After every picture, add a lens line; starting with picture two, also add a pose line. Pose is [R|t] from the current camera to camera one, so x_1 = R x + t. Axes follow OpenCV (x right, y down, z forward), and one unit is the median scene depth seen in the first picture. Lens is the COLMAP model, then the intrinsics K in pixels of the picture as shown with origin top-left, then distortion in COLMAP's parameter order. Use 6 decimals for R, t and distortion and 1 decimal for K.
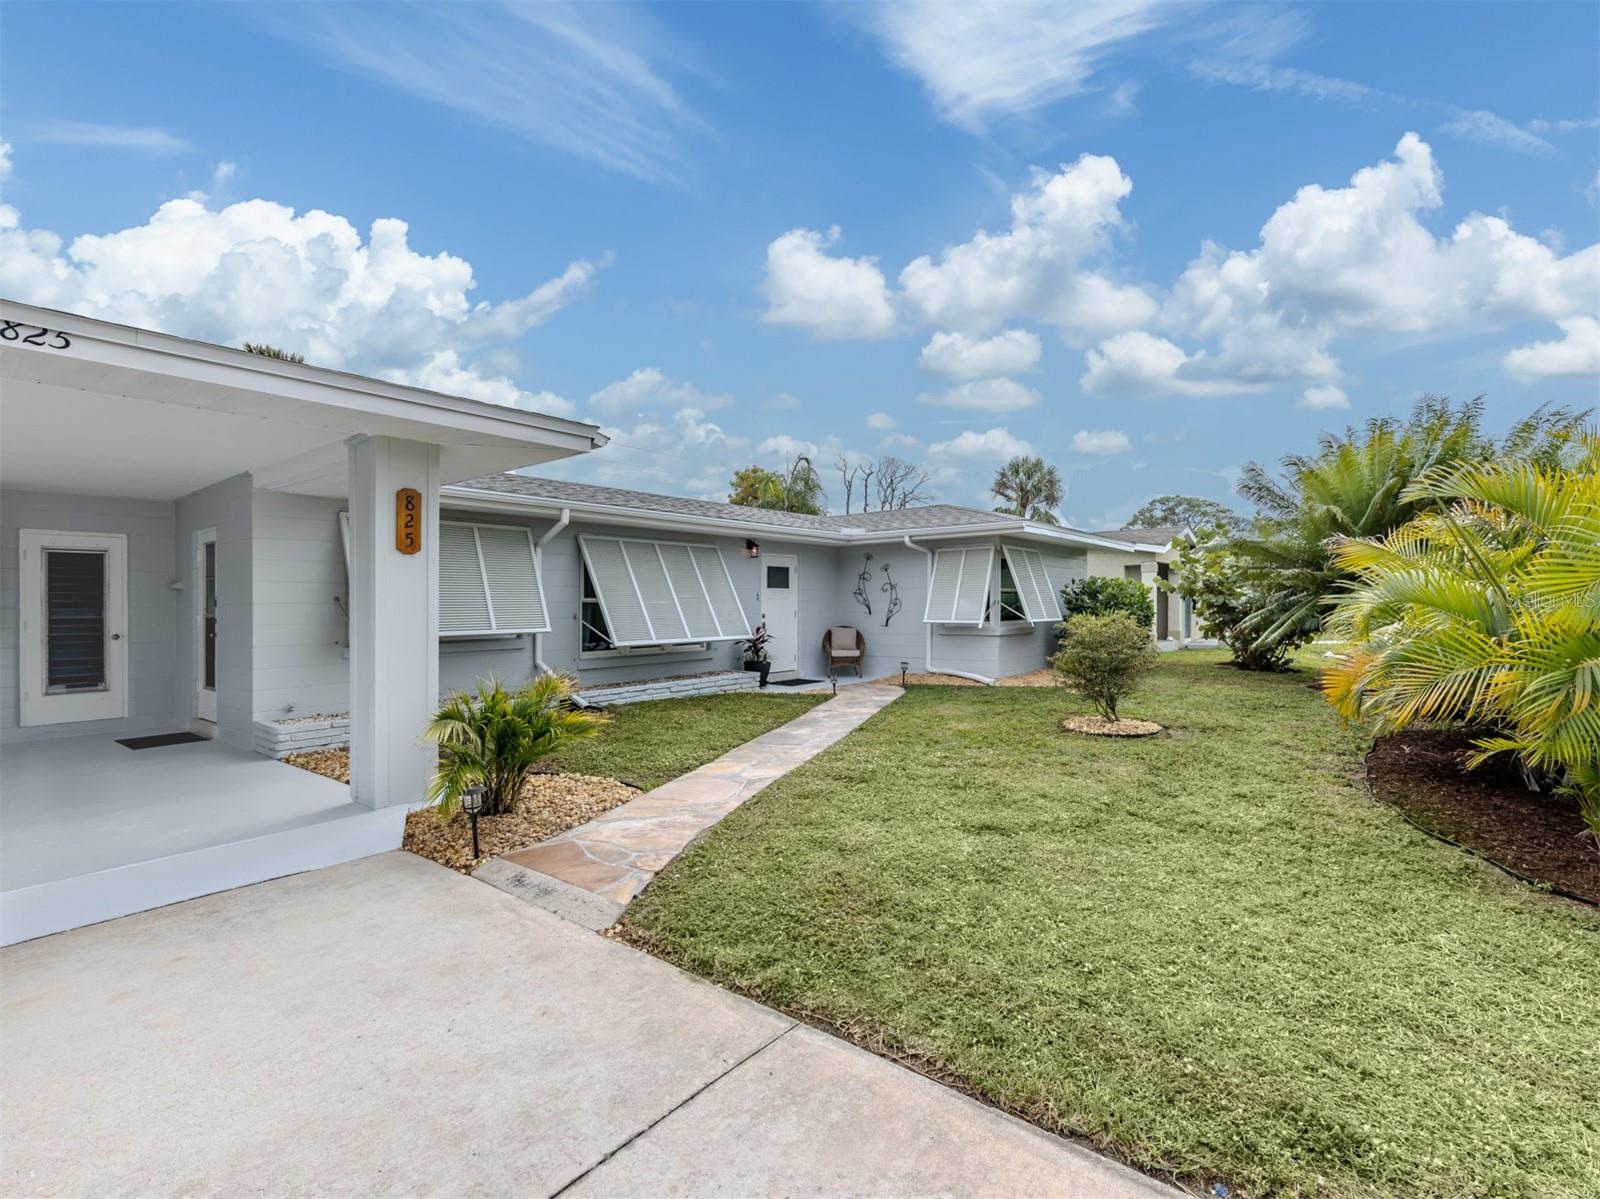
lens RADIAL K [[725.7, 0, 793.2], [0, 725.7, 585.8], [0, 0, 1]] dist [0.003142, 0.000194]
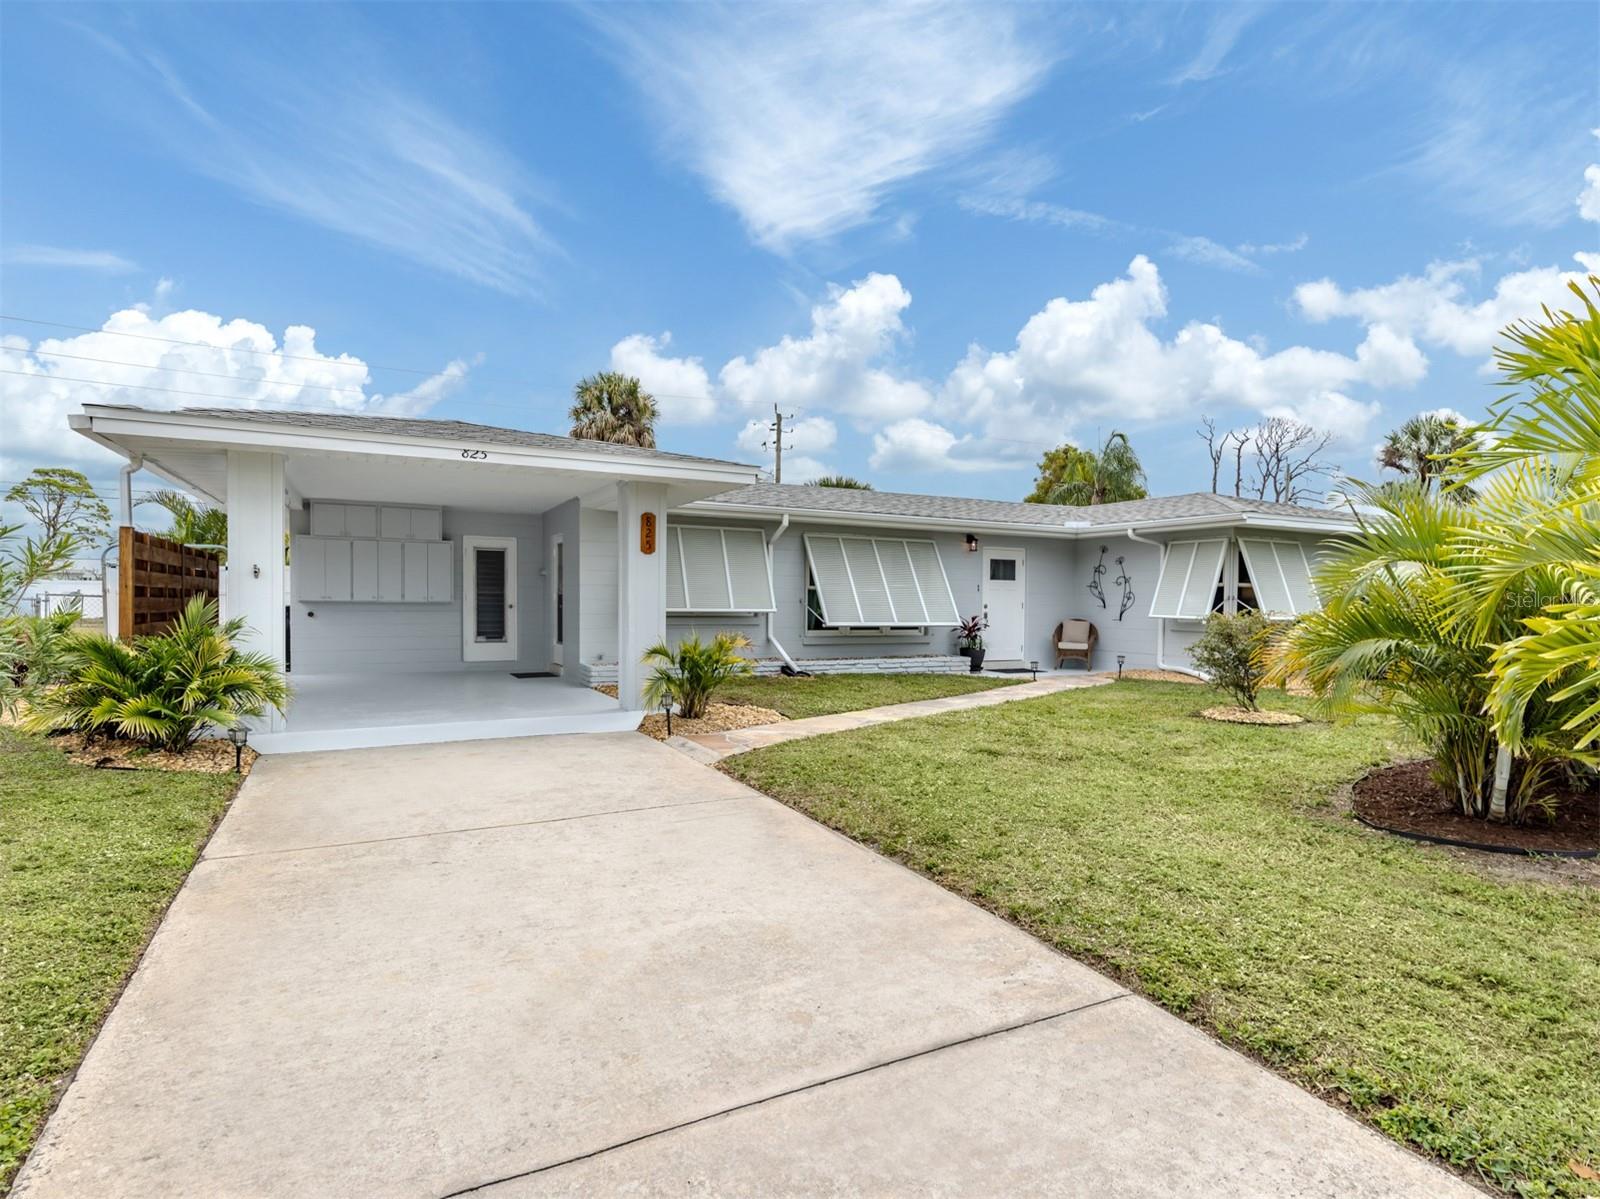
lens RADIAL K [[803.1, 0, 800.0], [0, 803.1, 599.5], [0, 0, 1]] dist [-0.000970, 0.000060]
pose [[0.916252, 0.022495, -0.399971, 0.226523], [-0.011480, 0.999487, 0.029914, -0.000057], [0.400438, -0.022818, 0.916040, -0.225944]]
